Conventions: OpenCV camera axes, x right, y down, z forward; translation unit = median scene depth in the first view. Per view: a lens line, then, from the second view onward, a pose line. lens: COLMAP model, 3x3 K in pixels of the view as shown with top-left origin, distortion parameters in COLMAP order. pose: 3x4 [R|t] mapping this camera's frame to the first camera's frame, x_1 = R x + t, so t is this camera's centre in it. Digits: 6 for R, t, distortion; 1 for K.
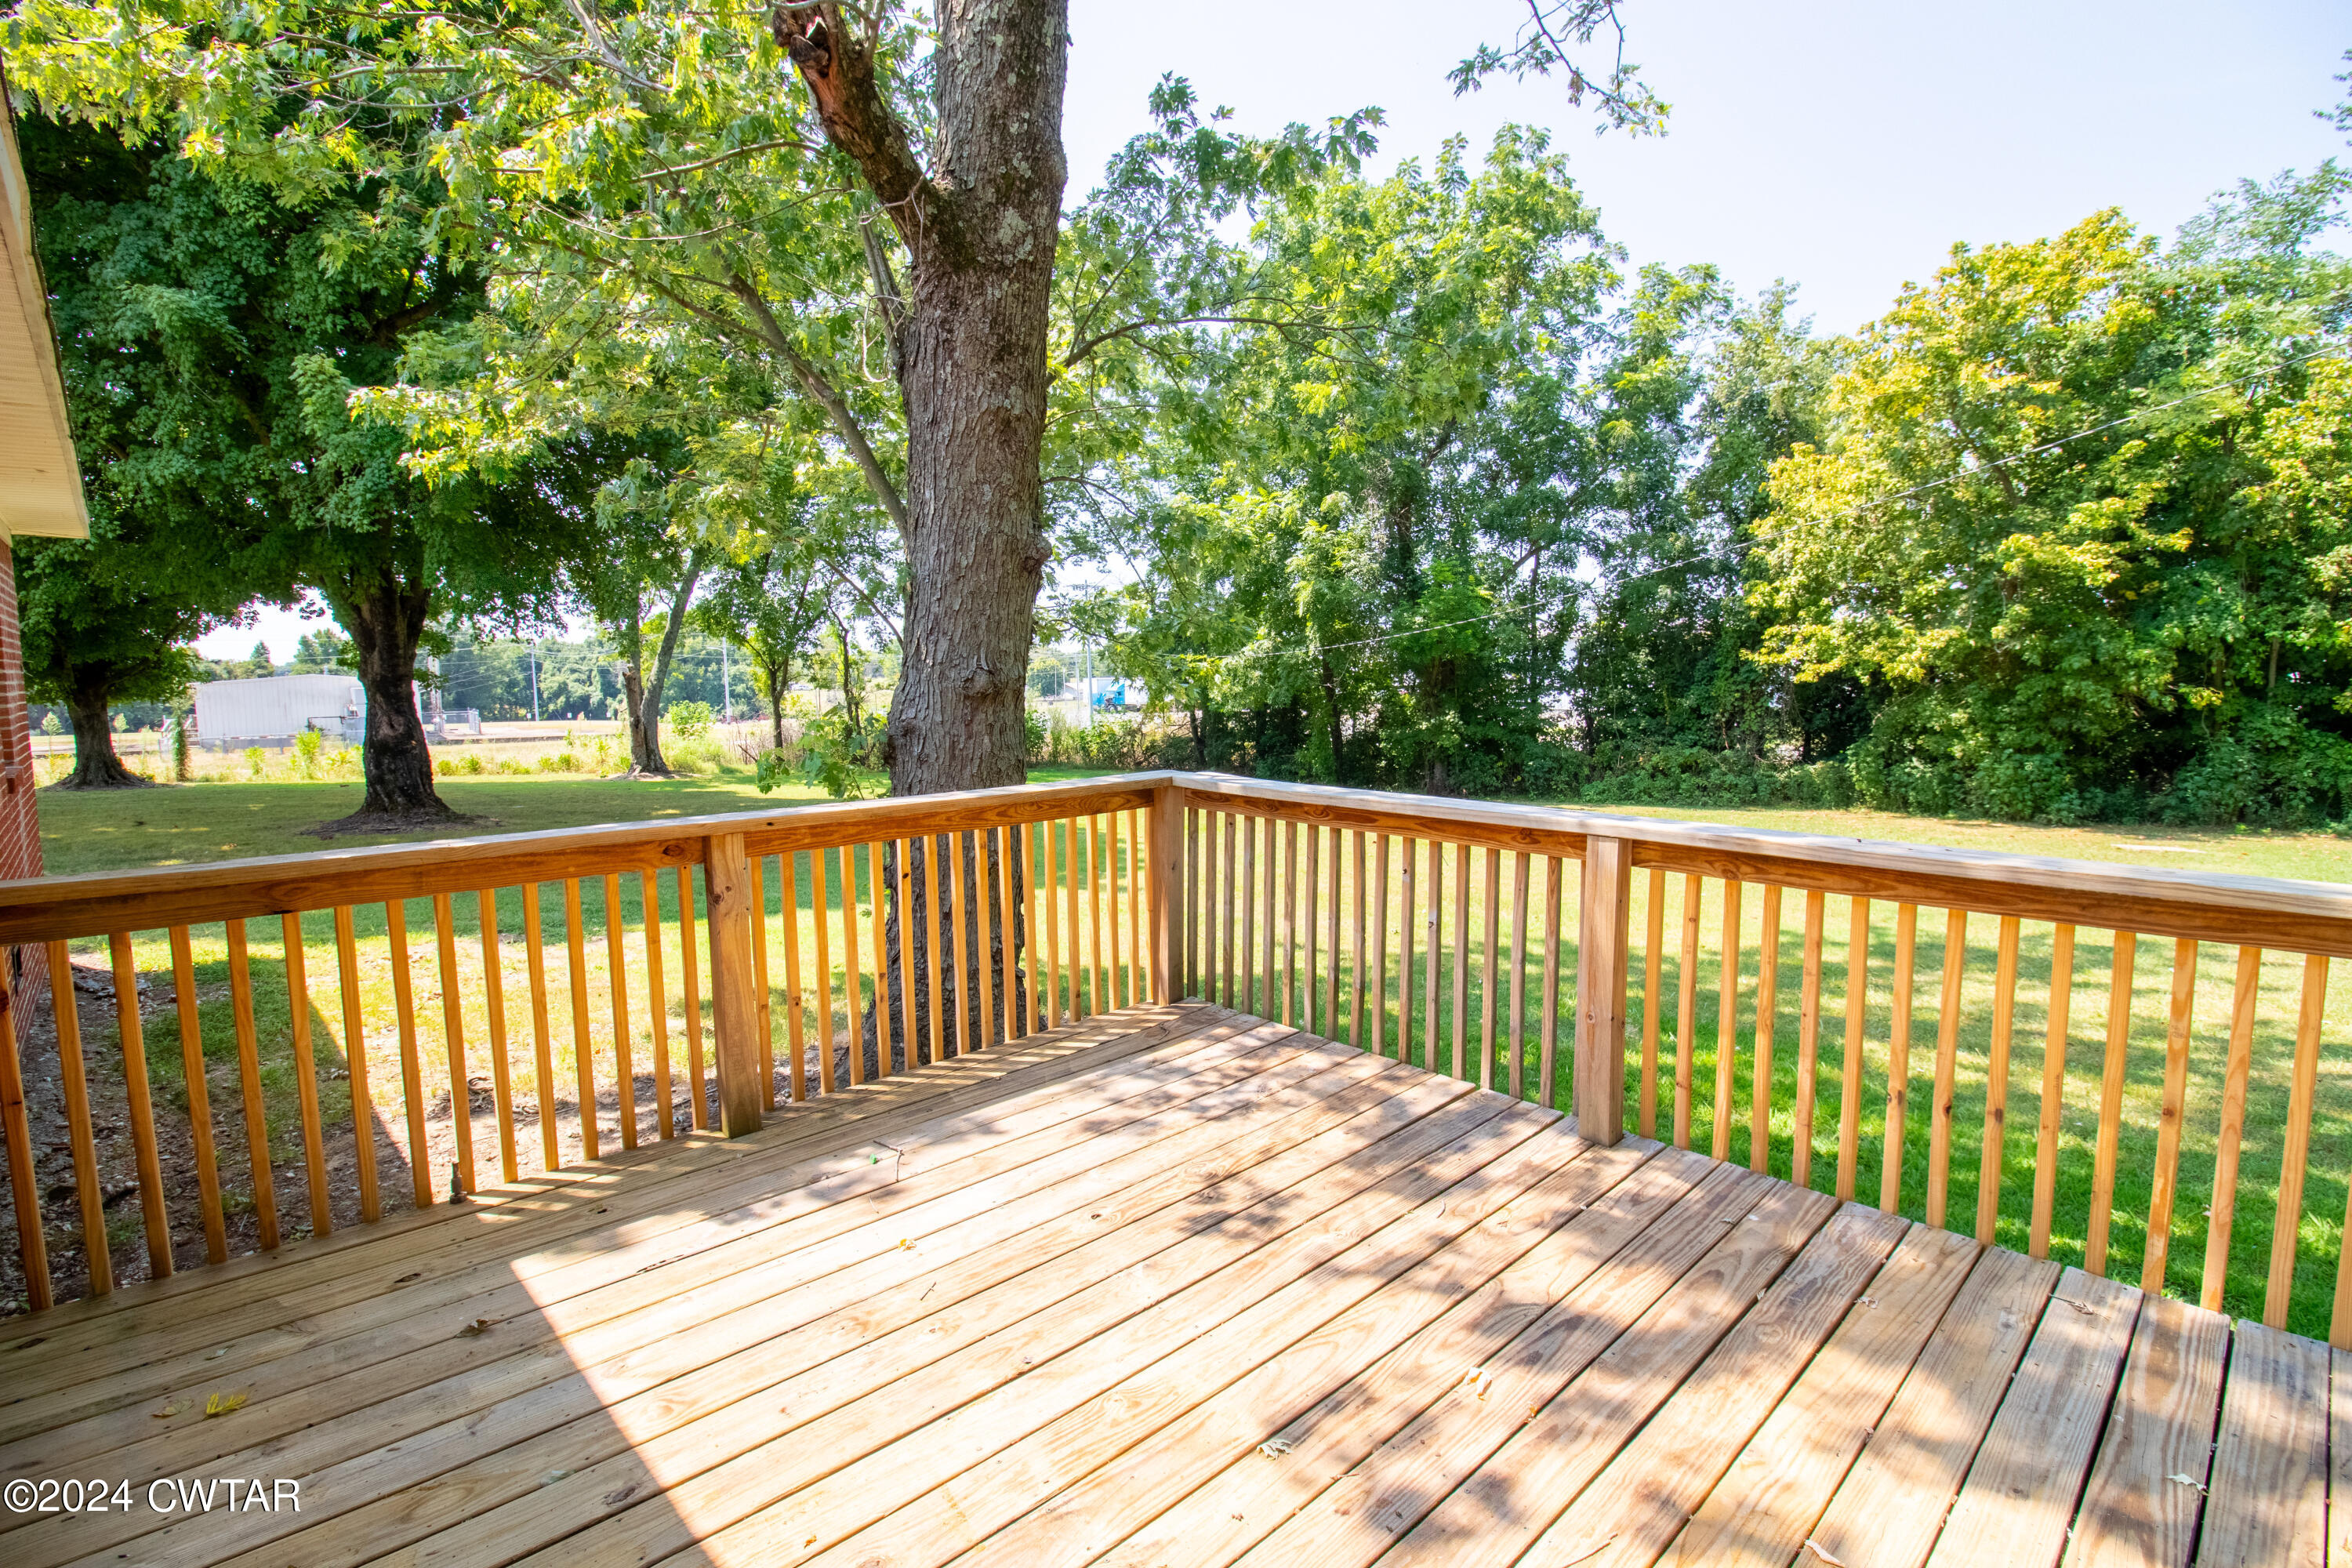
lens RADIAL K [[1083.8, 0, 1176.0], [0, 1083.8, 784.0], [0, 0, 1]] dist [-0.000134, -0.010541]
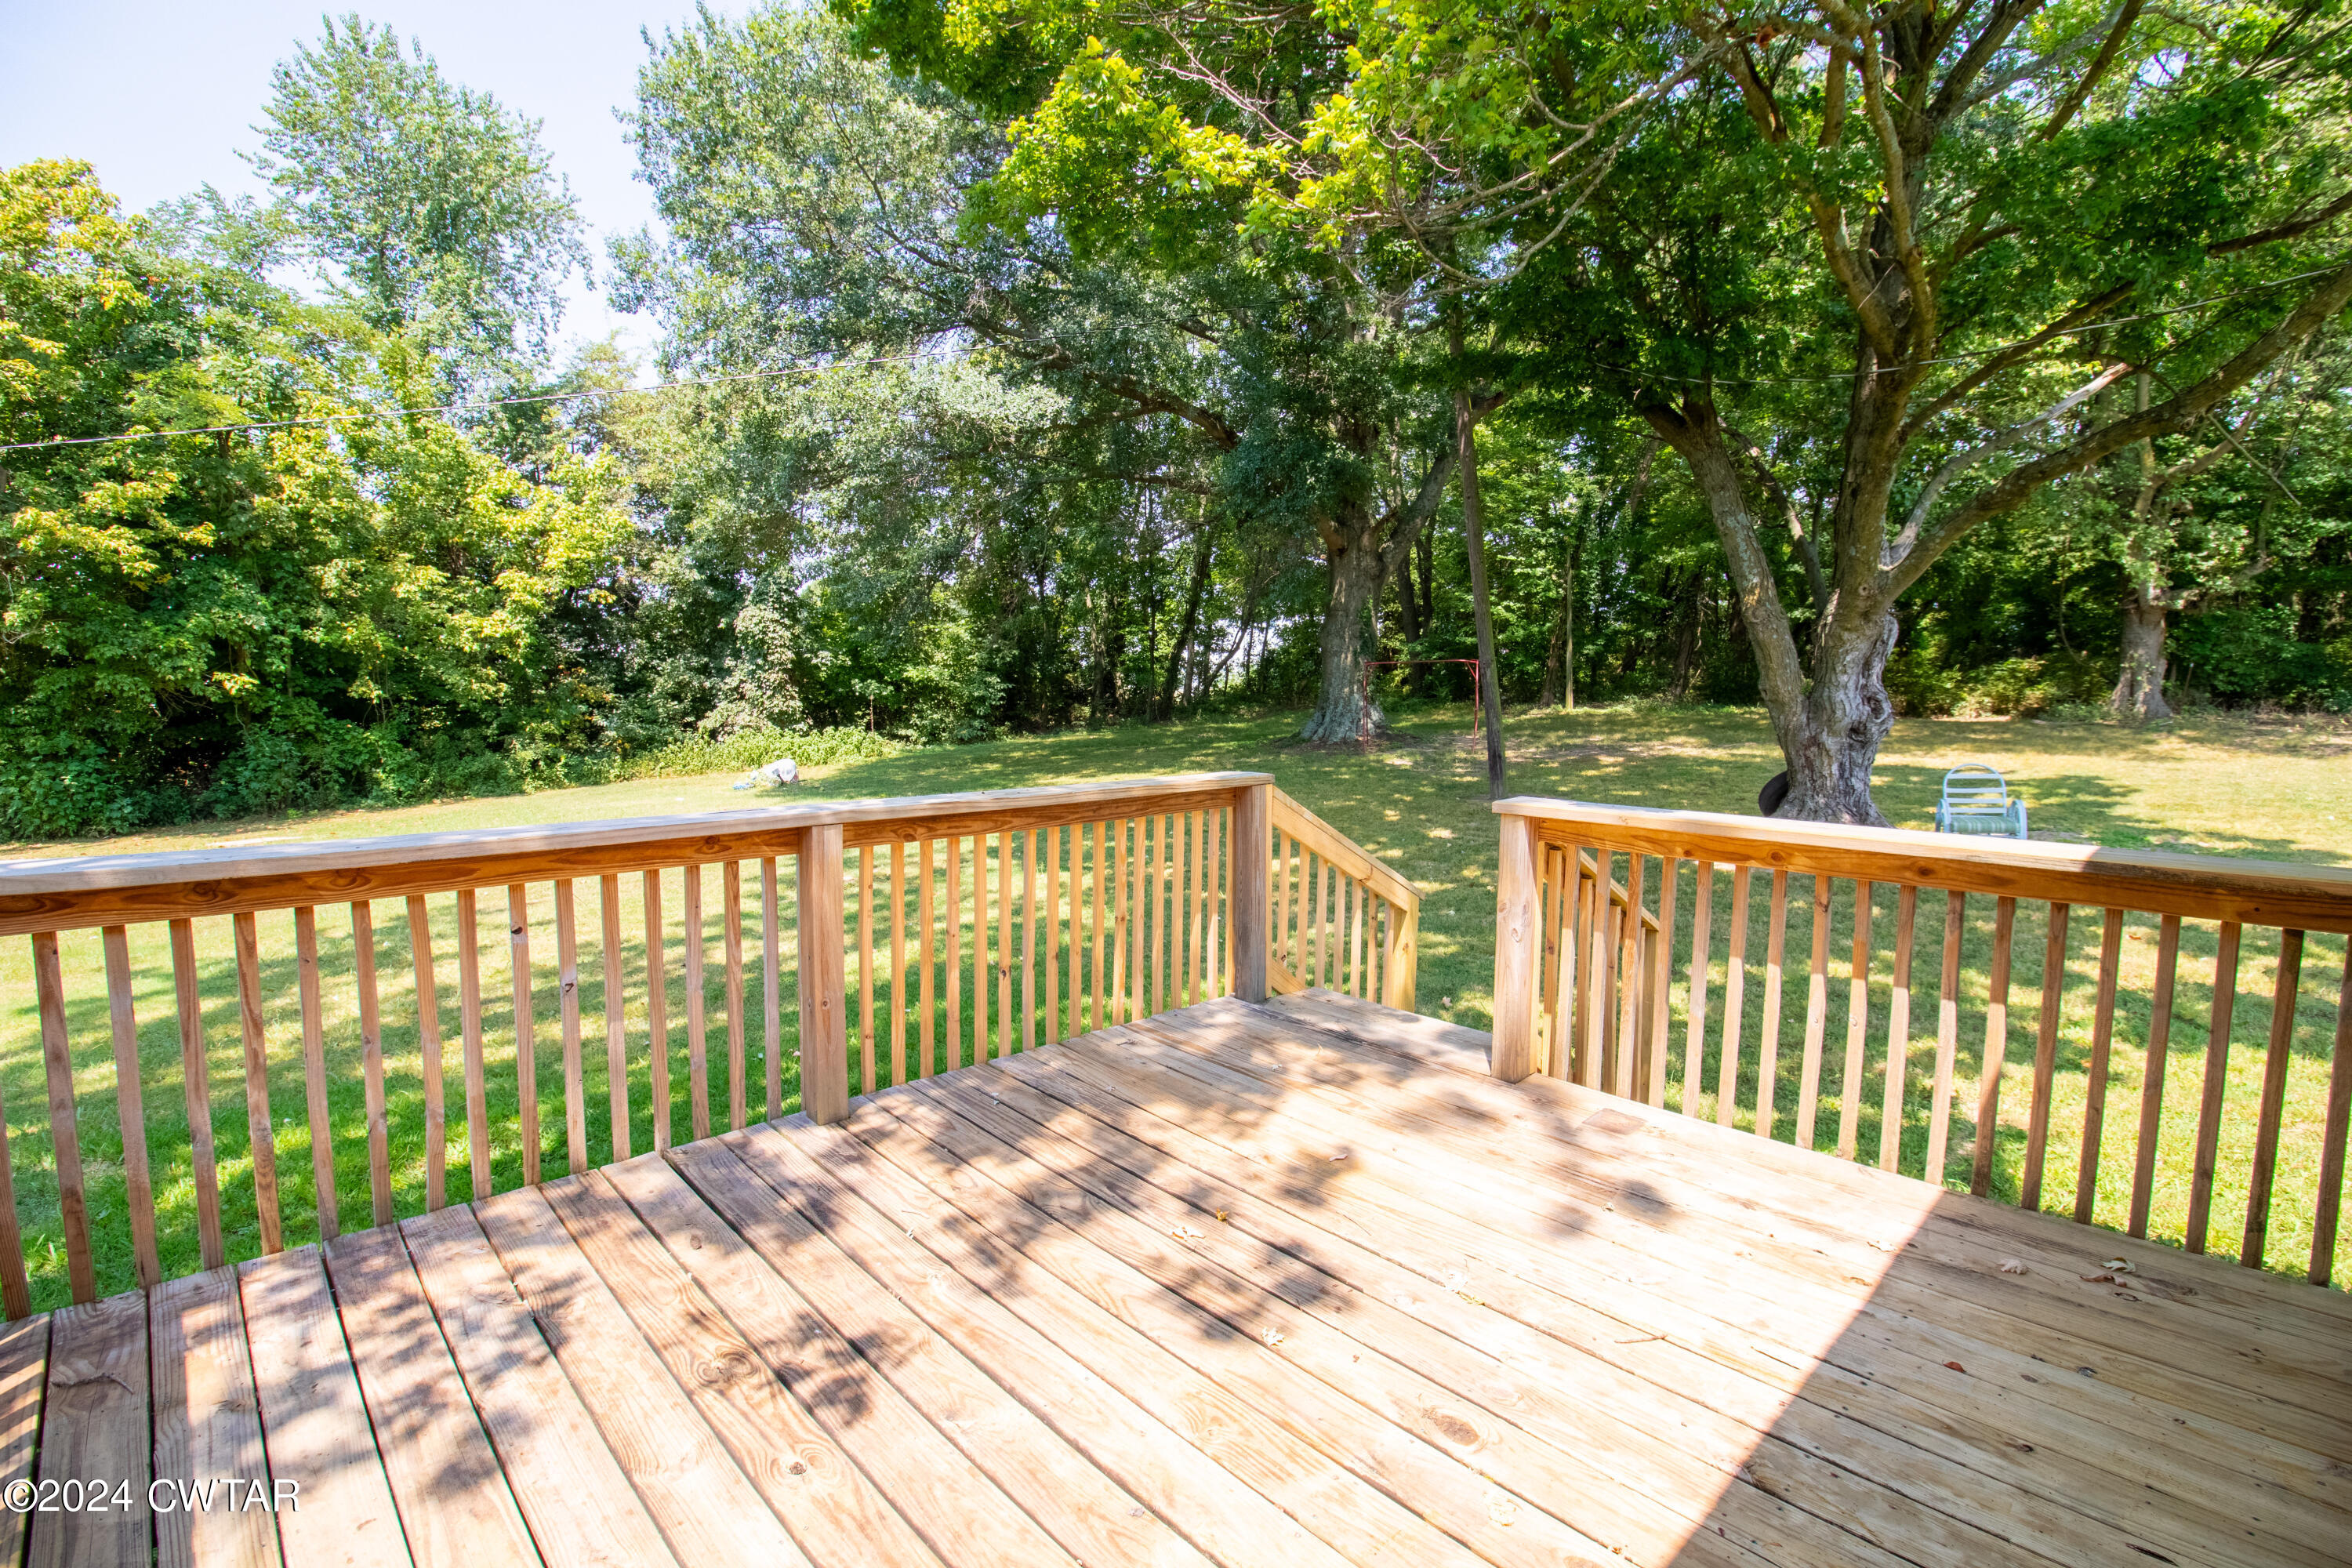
lens RADIAL K [[1125.9, 0, 1176.0], [0, 1125.9, 784.0], [0, 0, 1]] dist [-0.000275, -0.027057]
pose [[-0.005581, -0.095490, 0.995415, -0.120571], [0.094207, 0.990953, 0.095591, -0.010783], [-0.995537, 0.094308, 0.003465, 0.121428]]
